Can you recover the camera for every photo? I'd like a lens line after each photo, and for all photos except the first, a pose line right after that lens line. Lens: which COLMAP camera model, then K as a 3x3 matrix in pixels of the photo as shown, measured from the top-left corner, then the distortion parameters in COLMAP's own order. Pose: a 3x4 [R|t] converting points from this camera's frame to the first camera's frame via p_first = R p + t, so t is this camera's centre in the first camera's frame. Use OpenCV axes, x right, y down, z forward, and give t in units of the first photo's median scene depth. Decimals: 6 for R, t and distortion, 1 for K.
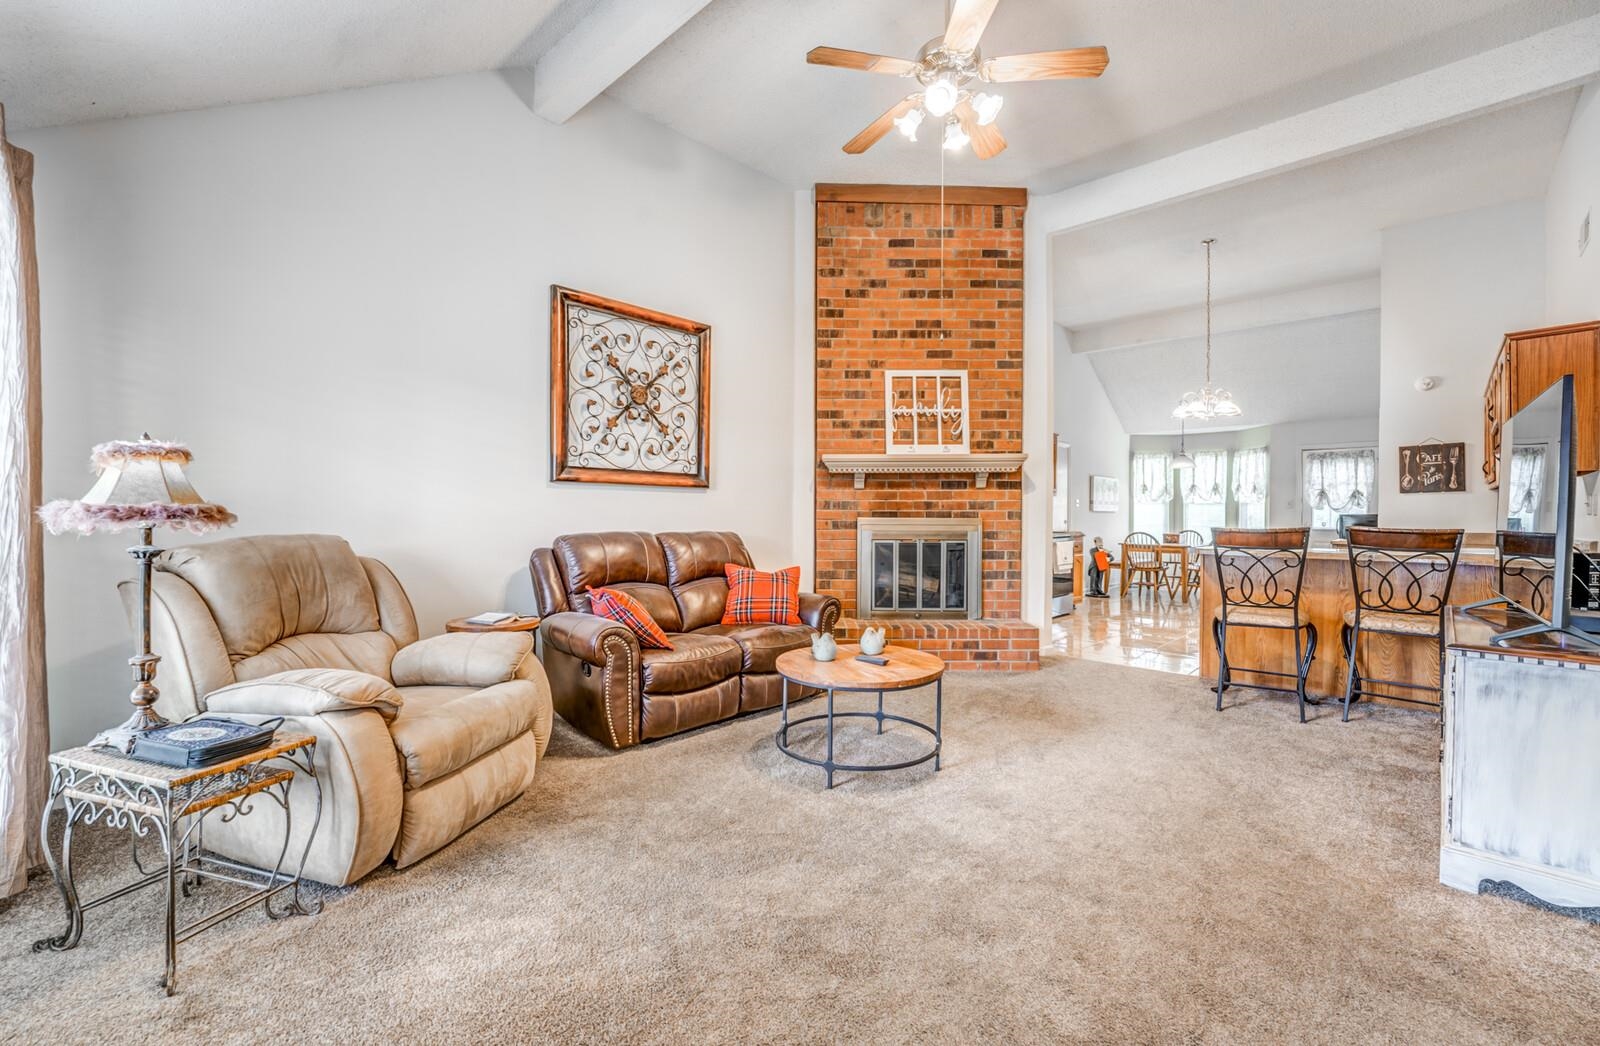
lens RADIAL K [[656.0, 0, 800.0], [0, 656.0, 523.0], [0, 0, 1]] dist [-0.009219, 0.000153]
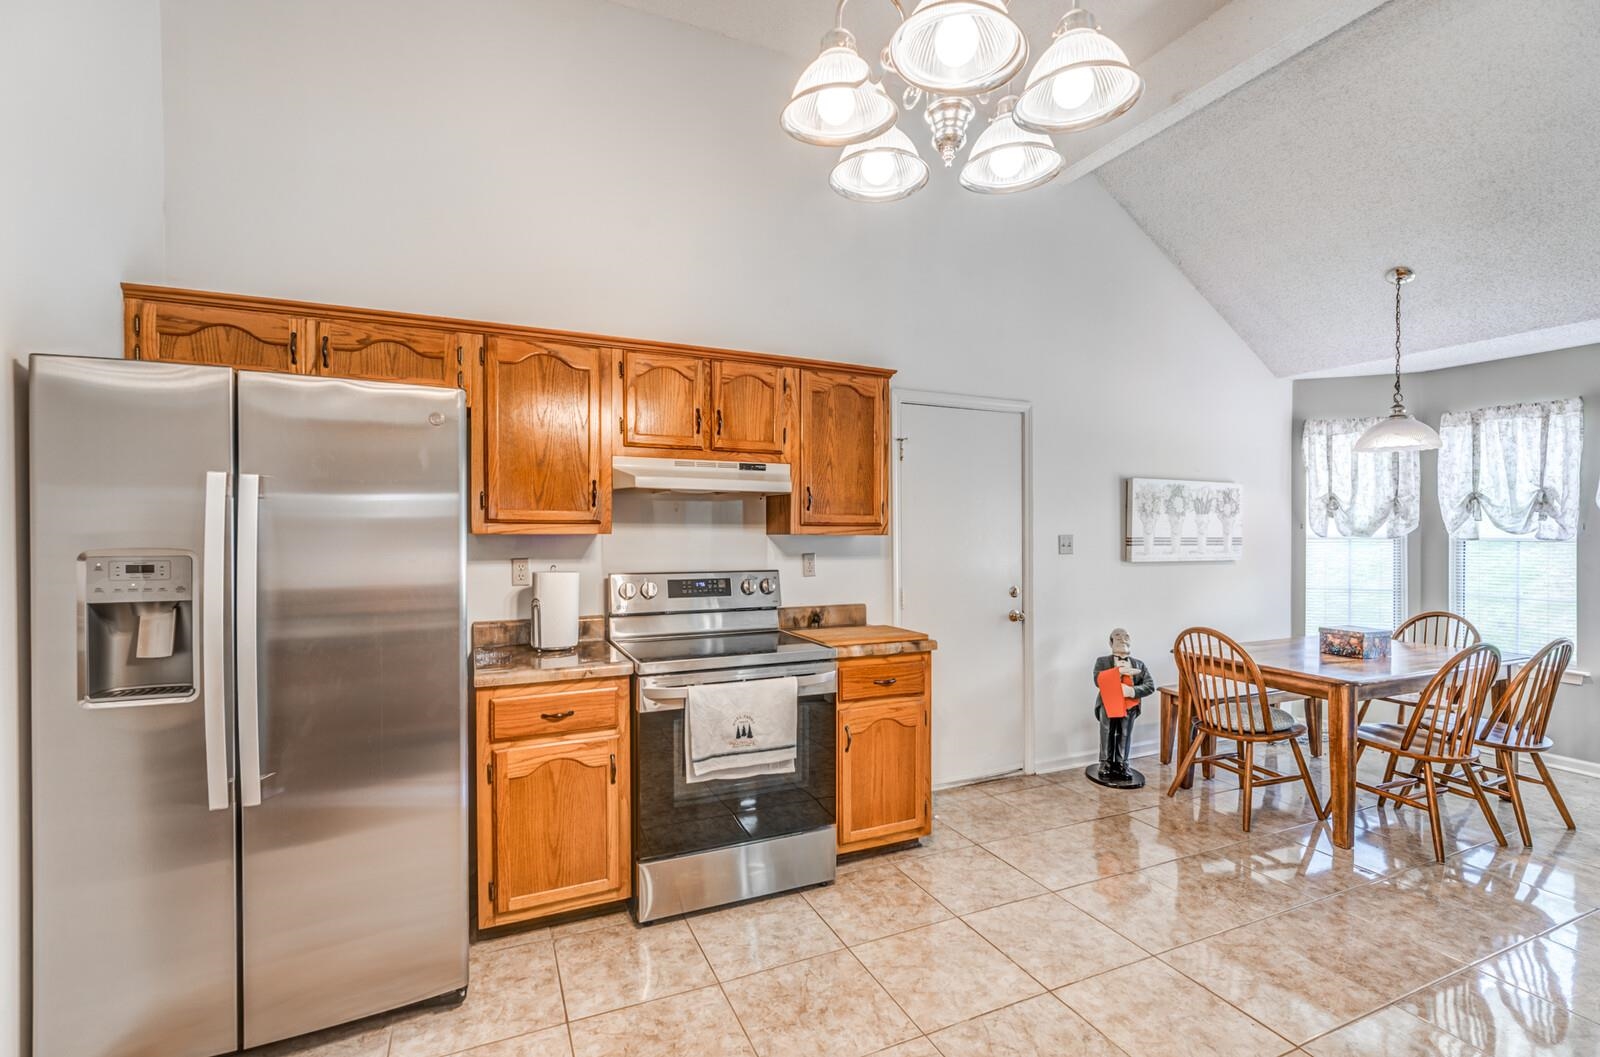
lens RADIAL K [[710.8, 0, 796.8], [0, 710.8, 534.6], [0, 0, 1]] dist [-0.000848, 0.001317]
pose [[0.933026, -0.001229, -0.359808, 0.781752], [-0.002299, 0.999953, -0.009377, -0.059963], [0.359802, 0.009576, 0.932979, 0.948488]]
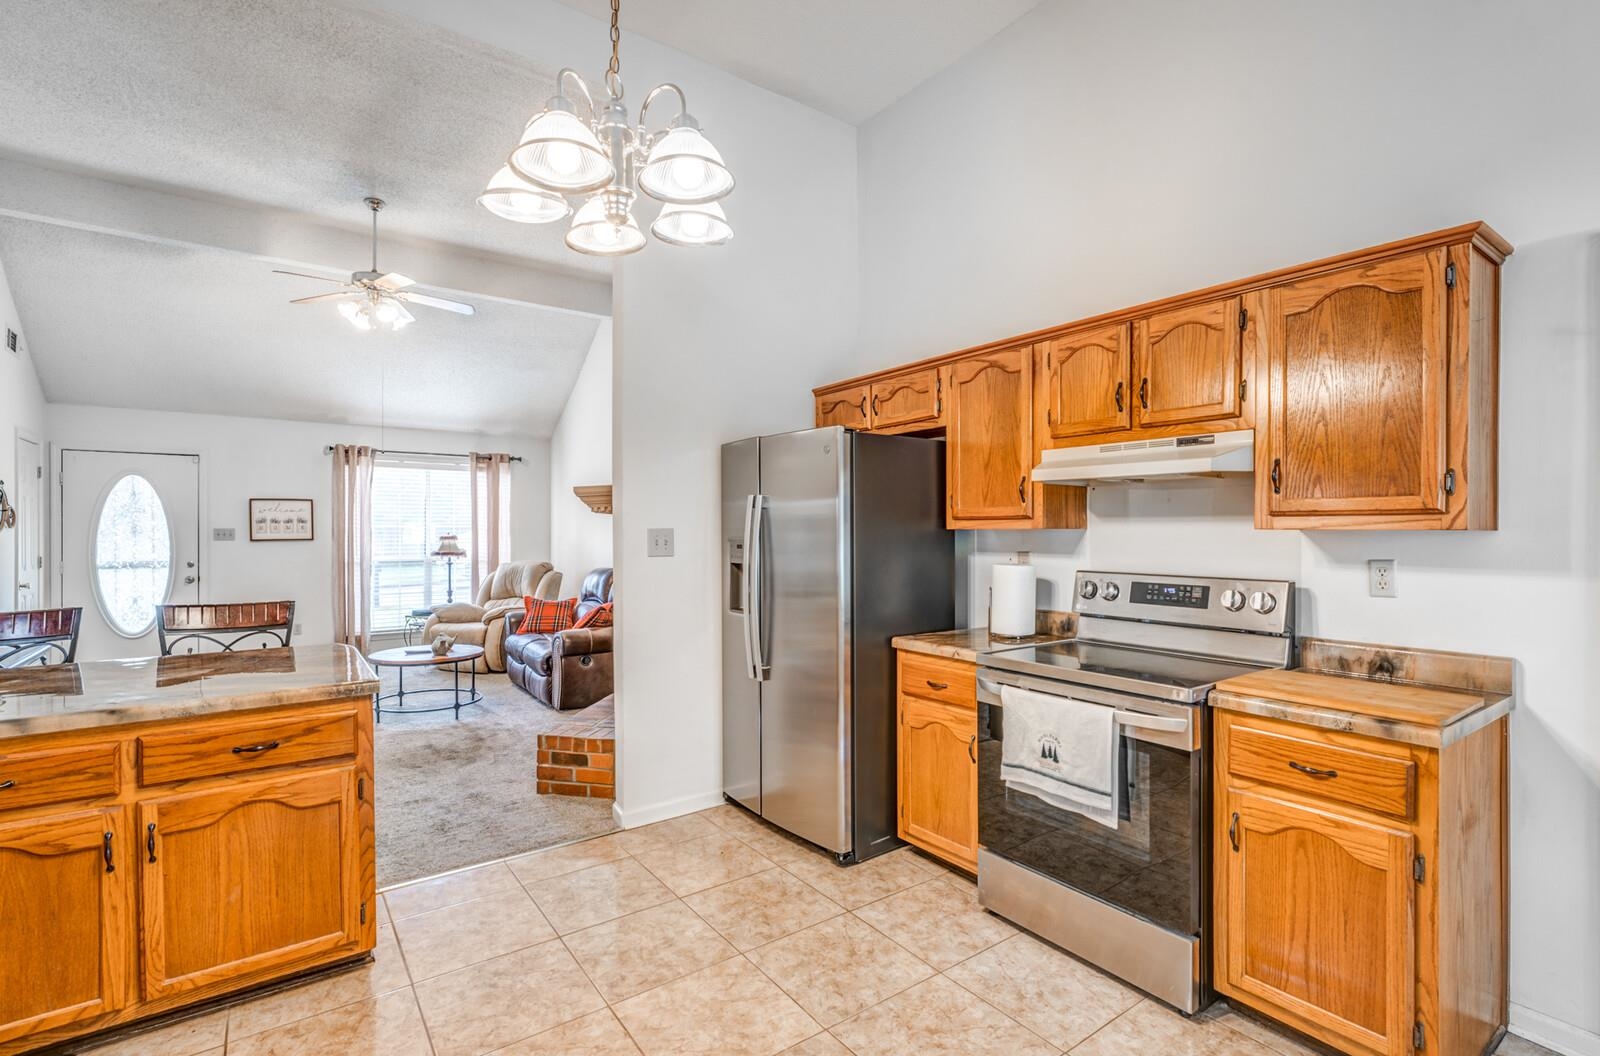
lens RADIAL K [[748.0, 0, 797.4], [0, 748.0, 531.3], [0, 0, 1]] dist [-0.002575, 0.000138]
pose [[-0.170549, -0.002500, -0.985346, 1.050441], [-0.013060, 0.999915, -0.000276, -0.060875], [0.985263, 0.012821, -0.170567, 1.325919]]
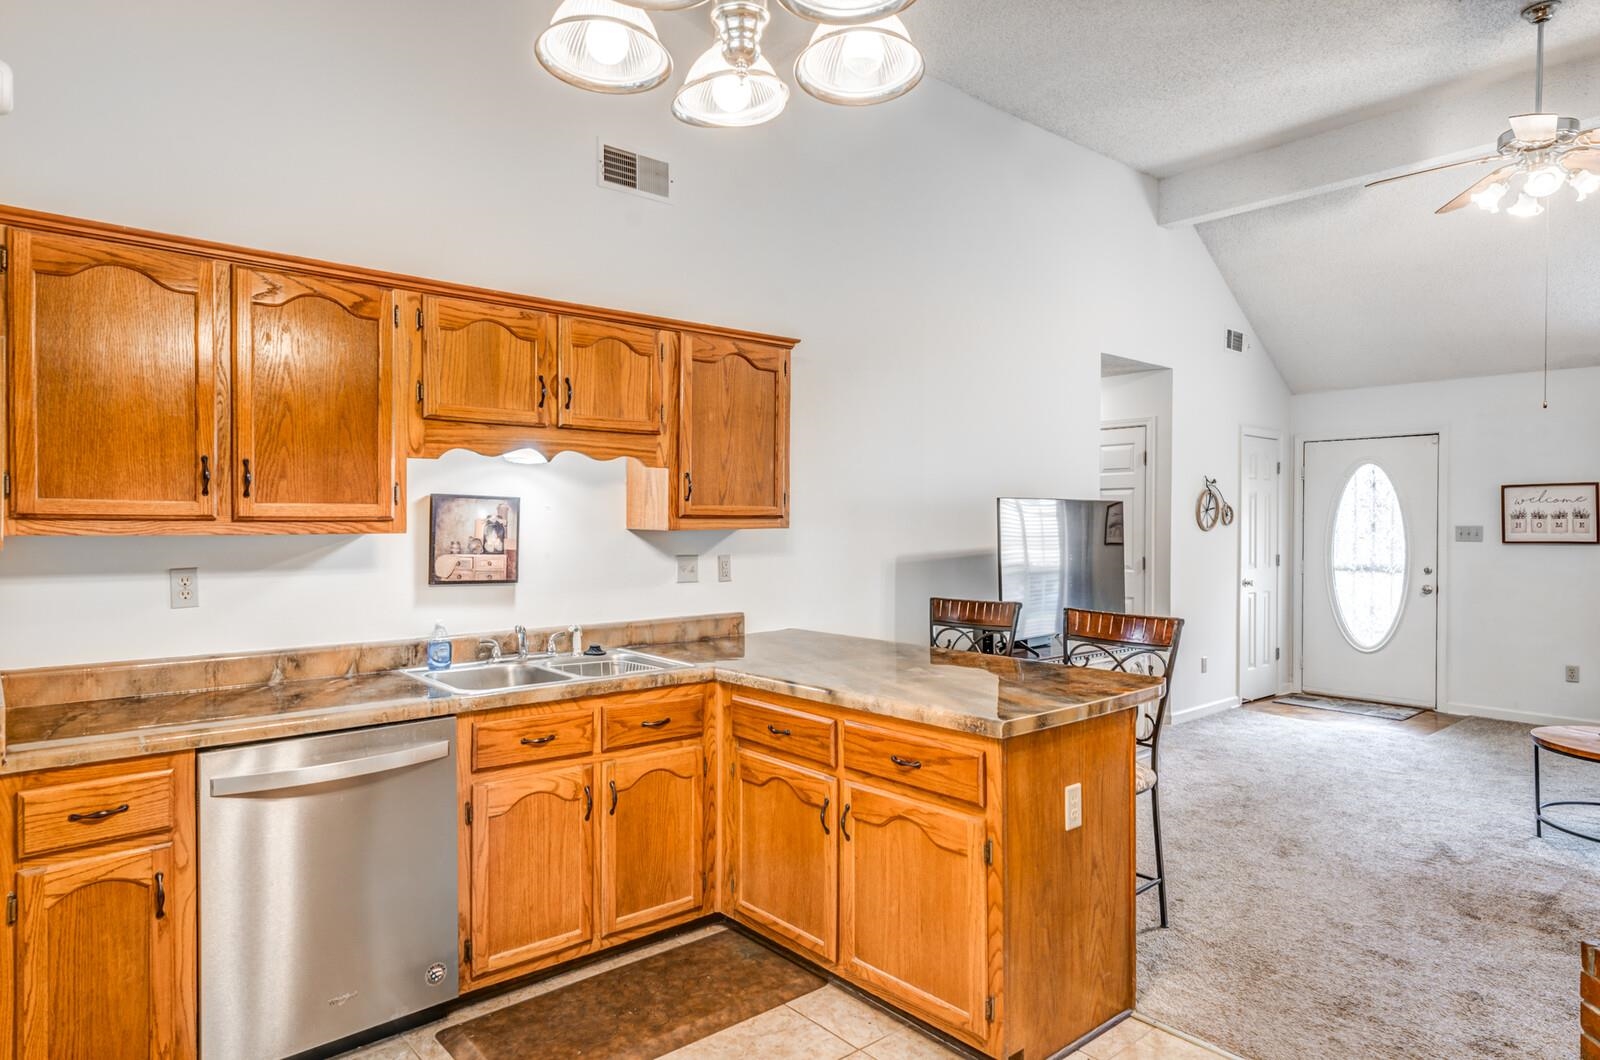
lens RADIAL K [[936.3, 0, 796.7], [0, 936.3, 522.9], [0, 0, 1]] dist [0.016089, -0.000485]
pose [[-0.996407, -0.008003, 0.084319, 0.694458], [-0.006874, 0.999883, 0.013680, -0.069017], [-0.084419, 0.013052, -0.996345, 1.459575]]
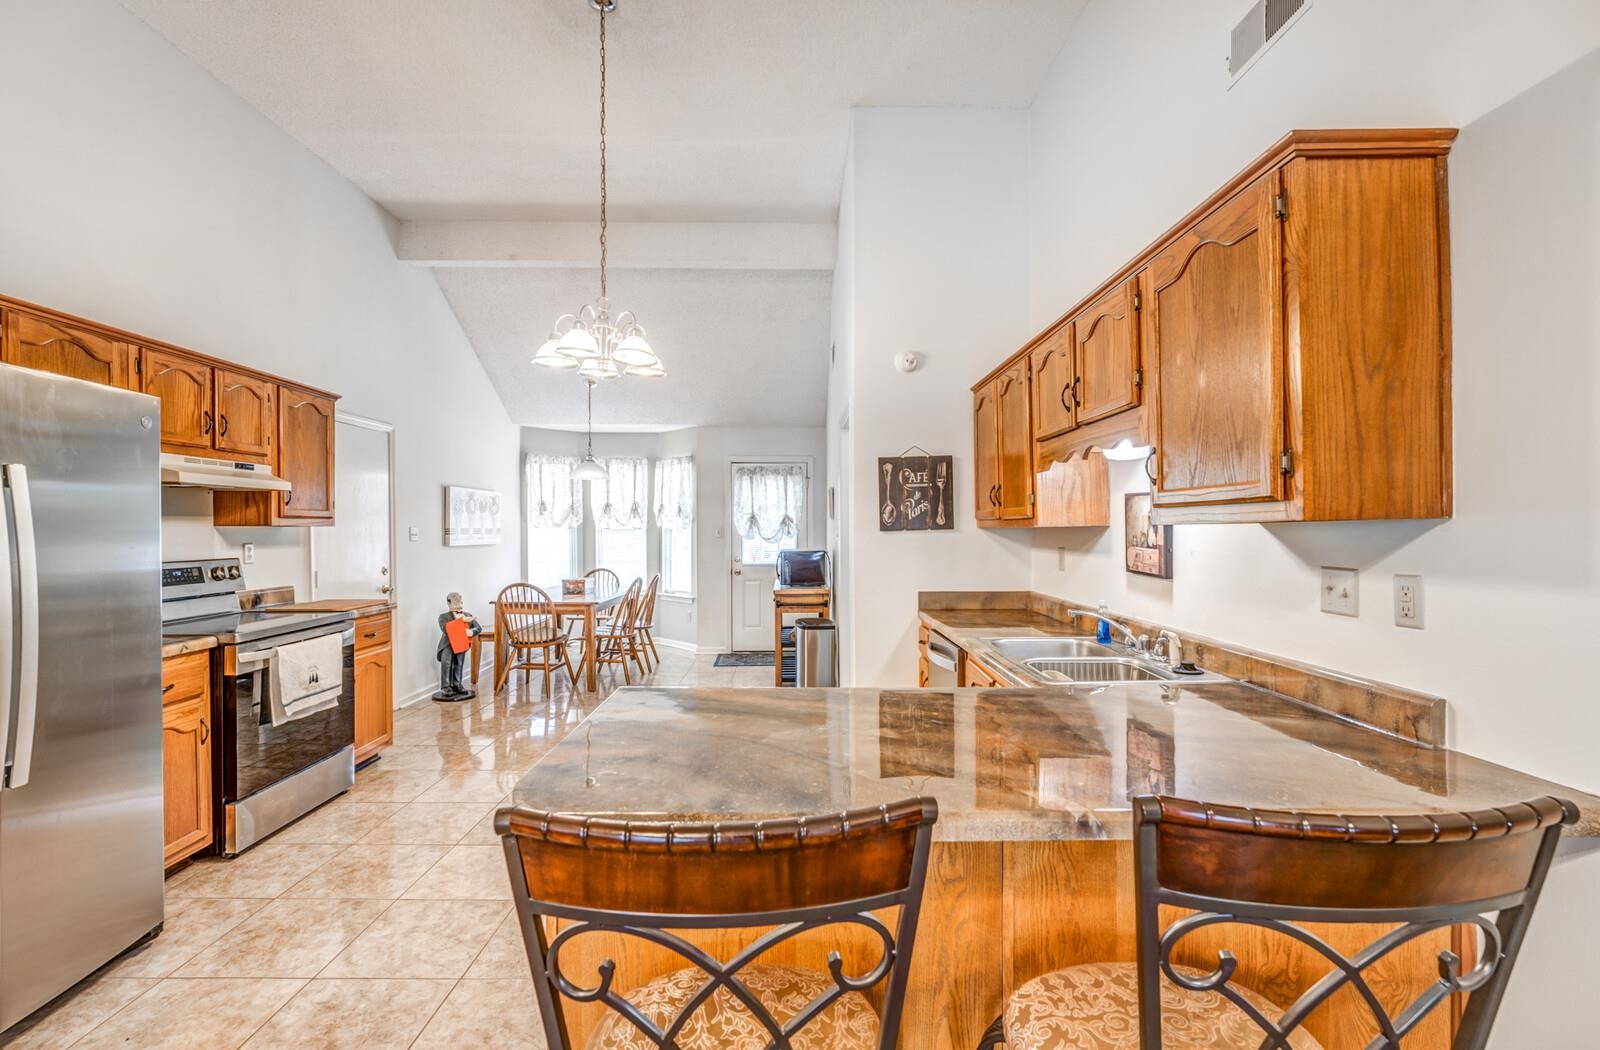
lens RADIAL K [[699.6, 0, 800.0], [0, 699.6, 525.0], [0, 0, 1]] dist [-0.002332, -0.000247]
pose [[0.706345, -0.004848, 0.707851, 0.431187], [0.015213, 0.999850, -0.008332, -0.052555], [-0.707704, 0.016654, 0.706312, 0.641767]]
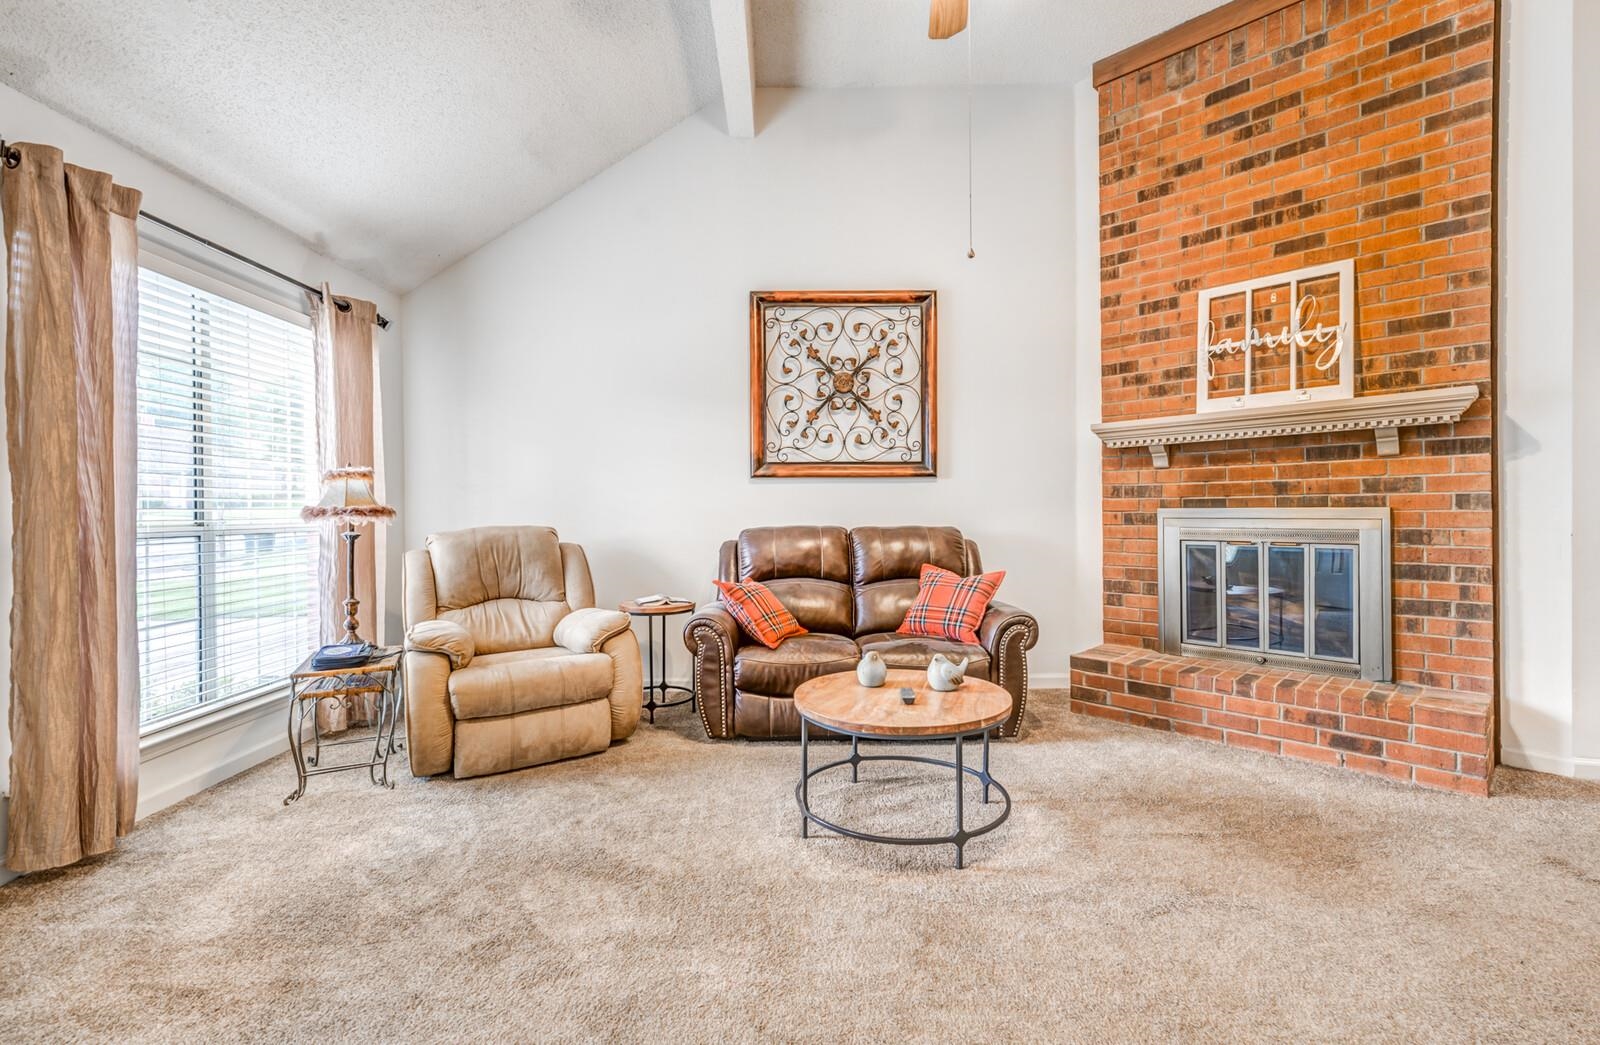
lens RADIAL K [[696.7, 0, 800.0], [0, 696.7, 512.0], [0, 0, 1]] dist [0.004232, 0.000585]
pose [[0.700461, -0.007320, -0.713654, 0.353424], [0.002672, 0.999967, -0.007634, 0.000254], [0.713686, 0.003440, 0.700457, 0.197833]]
